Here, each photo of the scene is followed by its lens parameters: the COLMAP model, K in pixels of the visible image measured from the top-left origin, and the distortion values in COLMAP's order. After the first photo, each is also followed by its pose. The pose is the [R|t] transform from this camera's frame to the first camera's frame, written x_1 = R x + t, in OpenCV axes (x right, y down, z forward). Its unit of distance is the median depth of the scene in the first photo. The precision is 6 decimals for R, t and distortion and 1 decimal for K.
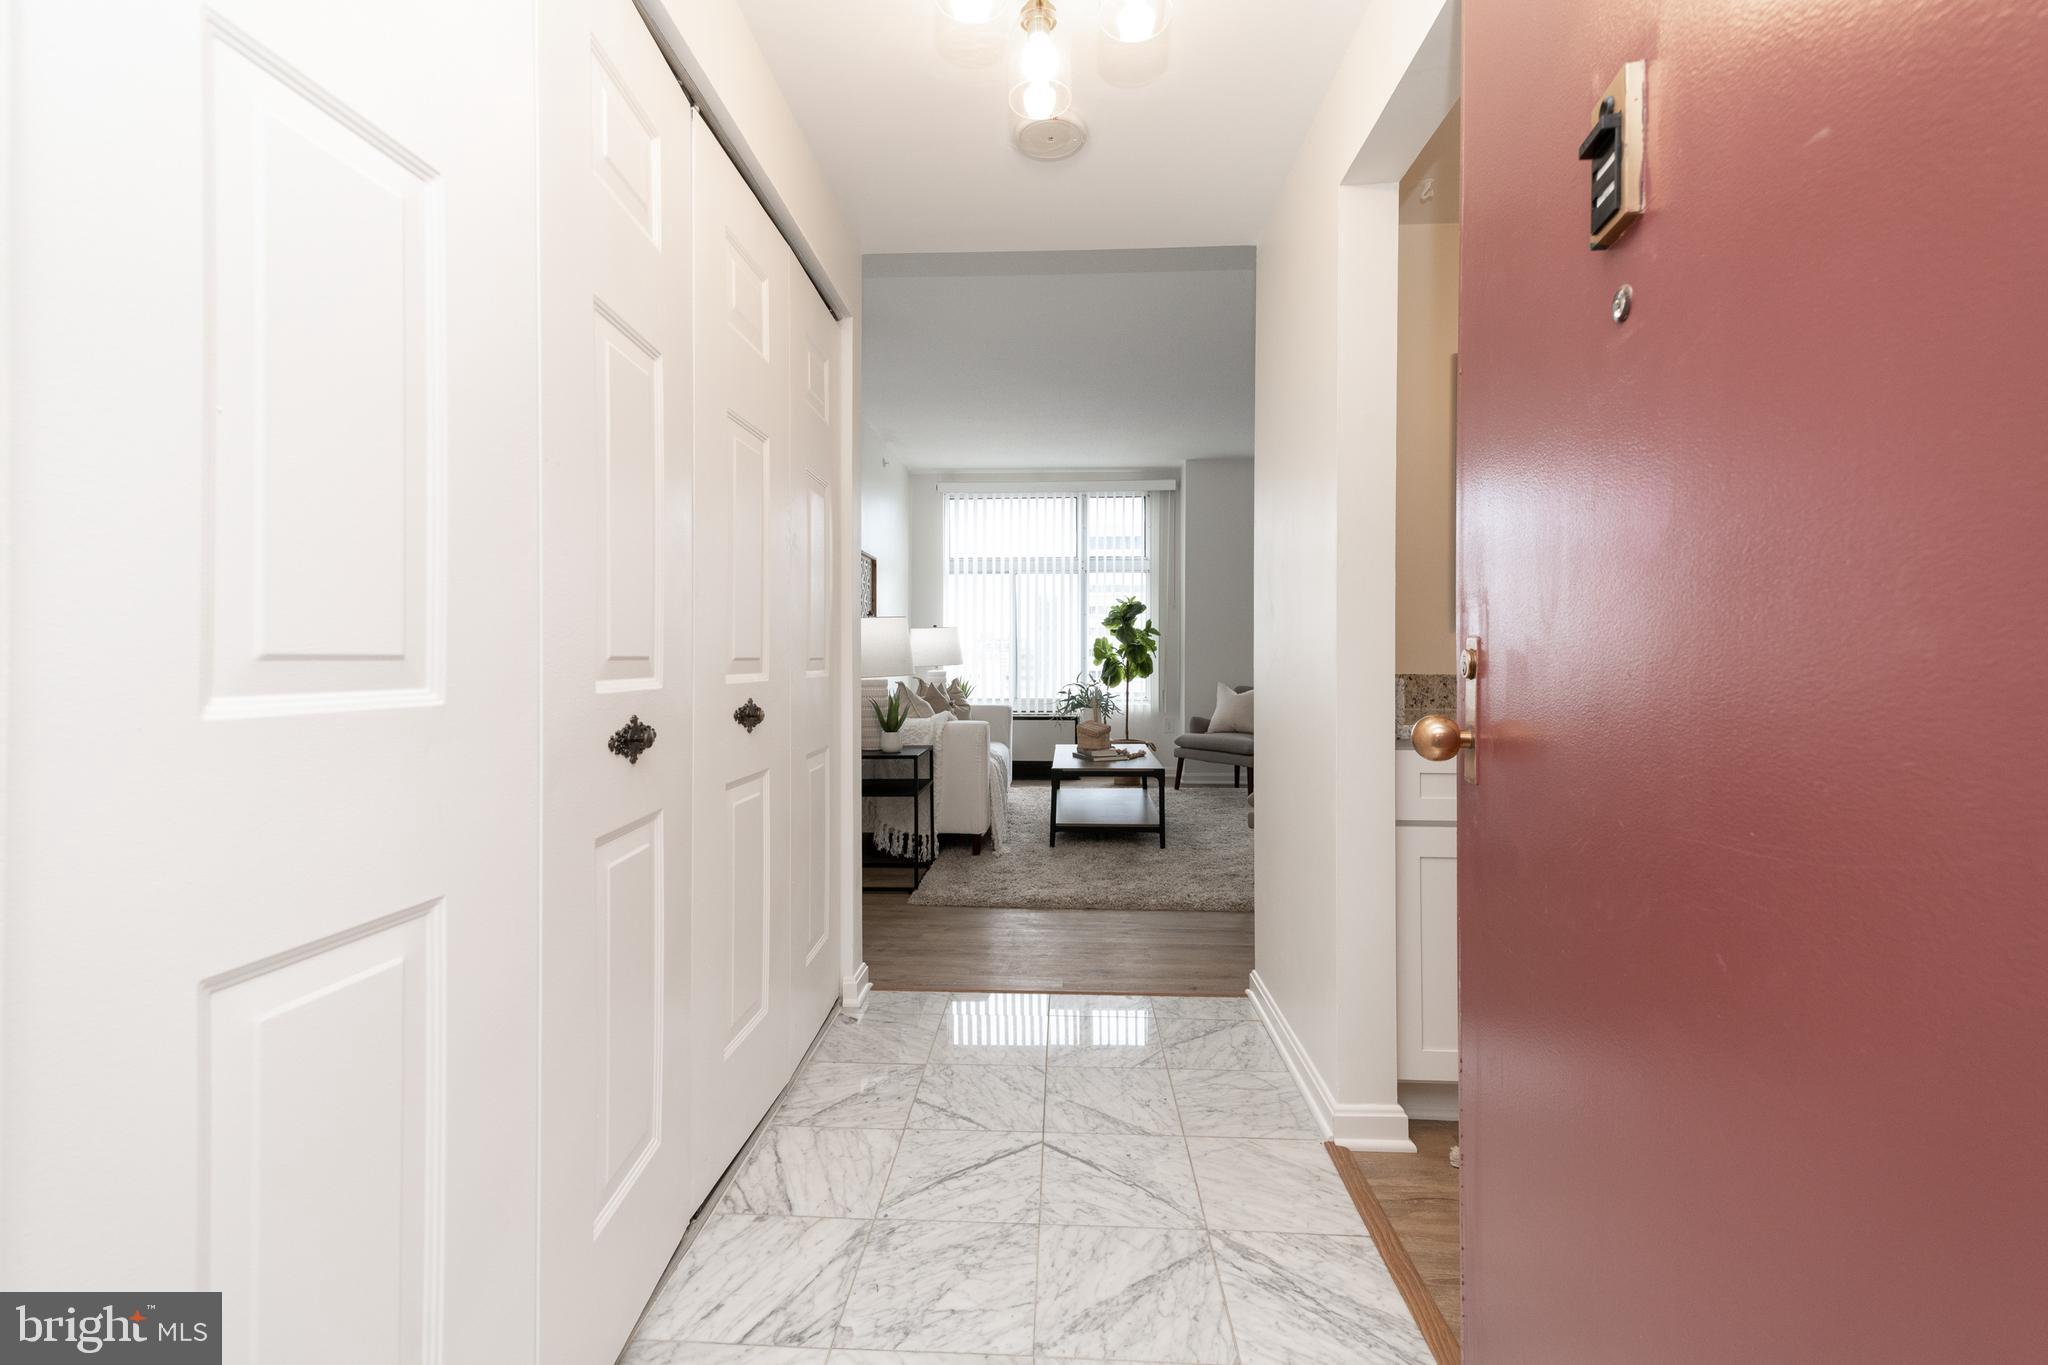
lens RADIAL K [[894.5, 0, 1033.2], [0, 894.5, 675.7], [0, 0, 1]] dist [0.000638, -0.013389]
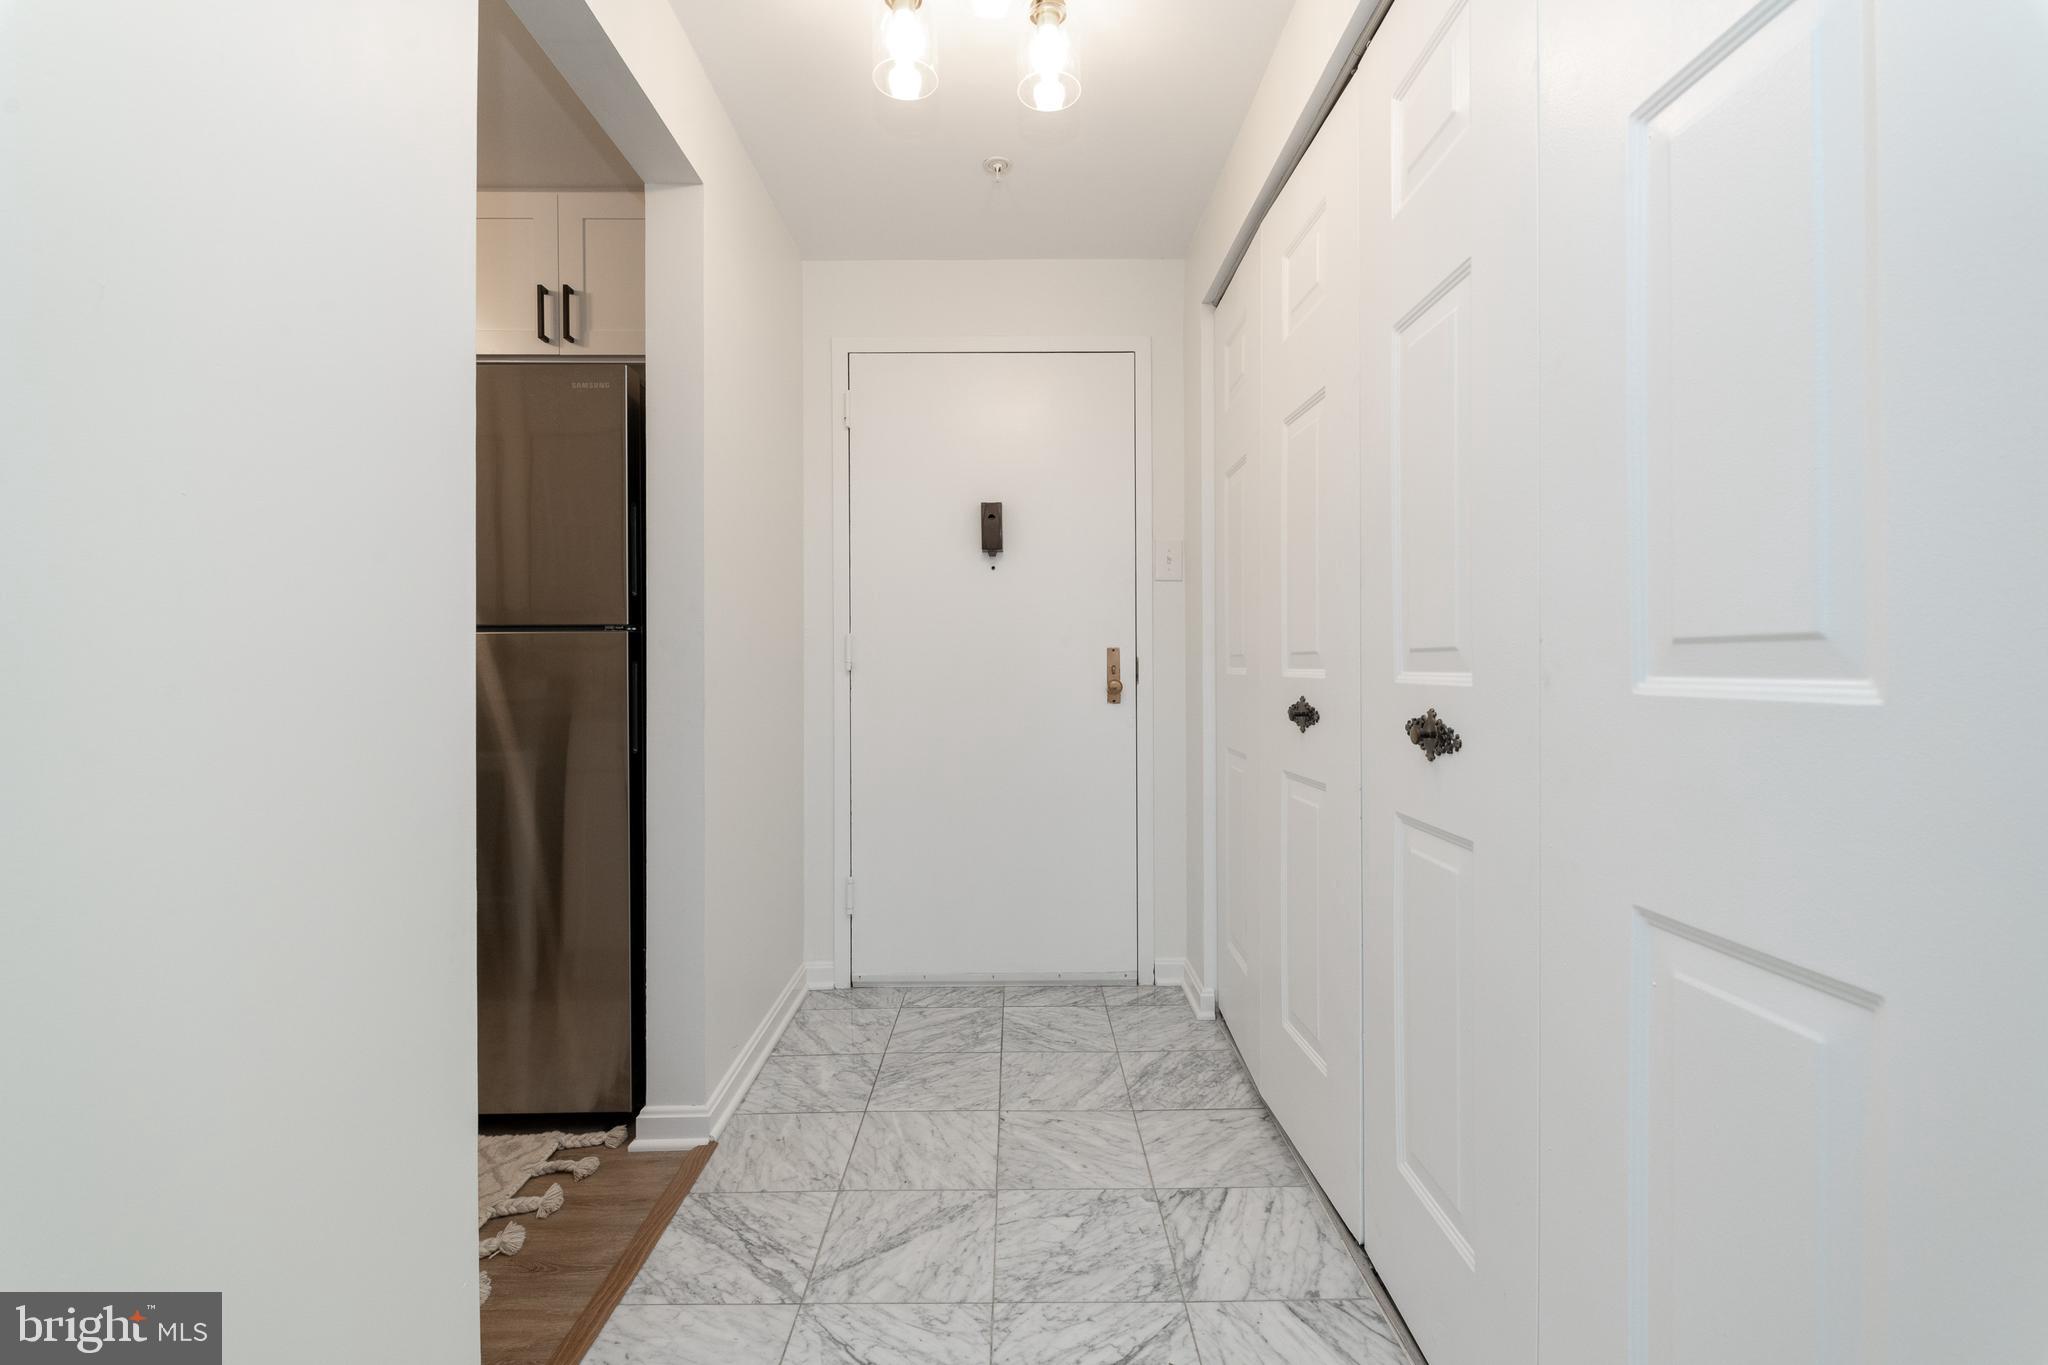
lens RADIAL K [[894.5, 0, 1033.2], [0, 894.5, 675.7], [0, 0, 1]] dist [0.000638, -0.013389]
pose [[-0.998470, 0.000700, -0.055292, 0.016103], [-0.001147, 0.999443, 0.033358, -0.025474], [0.055284, 0.033371, -0.997913, 1.942693]]
